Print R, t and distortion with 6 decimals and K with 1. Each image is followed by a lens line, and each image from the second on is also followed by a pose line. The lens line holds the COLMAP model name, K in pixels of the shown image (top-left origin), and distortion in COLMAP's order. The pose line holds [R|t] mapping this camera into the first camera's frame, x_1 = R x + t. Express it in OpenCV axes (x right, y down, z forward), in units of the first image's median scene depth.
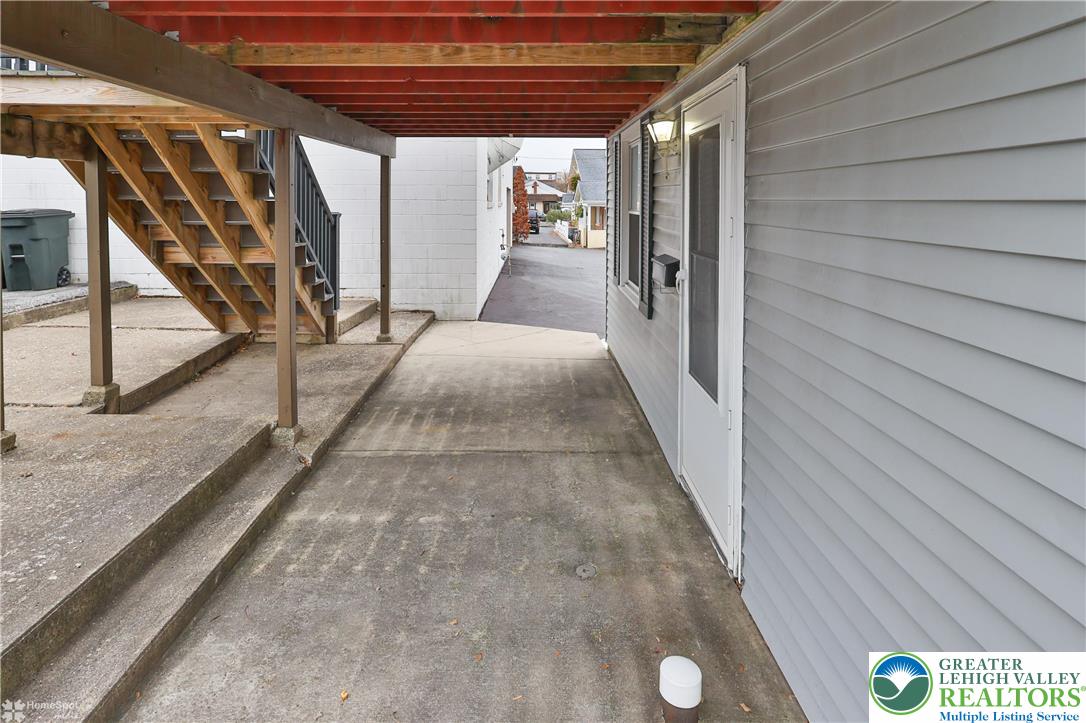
lens RADIAL K [[525.2, 0, 544.6], [0, 525.2, 366.7], [0, 0, 1]] dist [-0.000006, 0.001681]
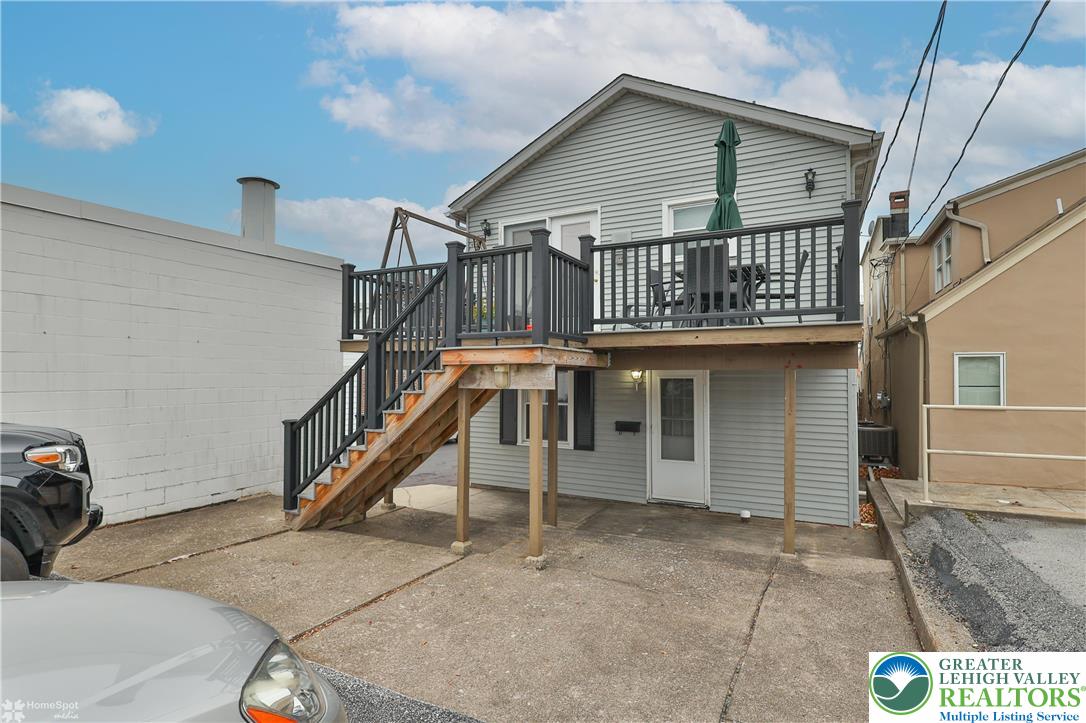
lens RADIAL K [[525.2, 0, 544.6], [0, 525.2, 366.7], [0, 0, 1]] dist [-0.000006, 0.001681]
pose [[0.469364, 0.021327, 0.882747, -2.753996], [0.263931, 0.950617, -0.163301, -0.173878], [-0.842638, 0.309632, 0.440556, 0.017904]]
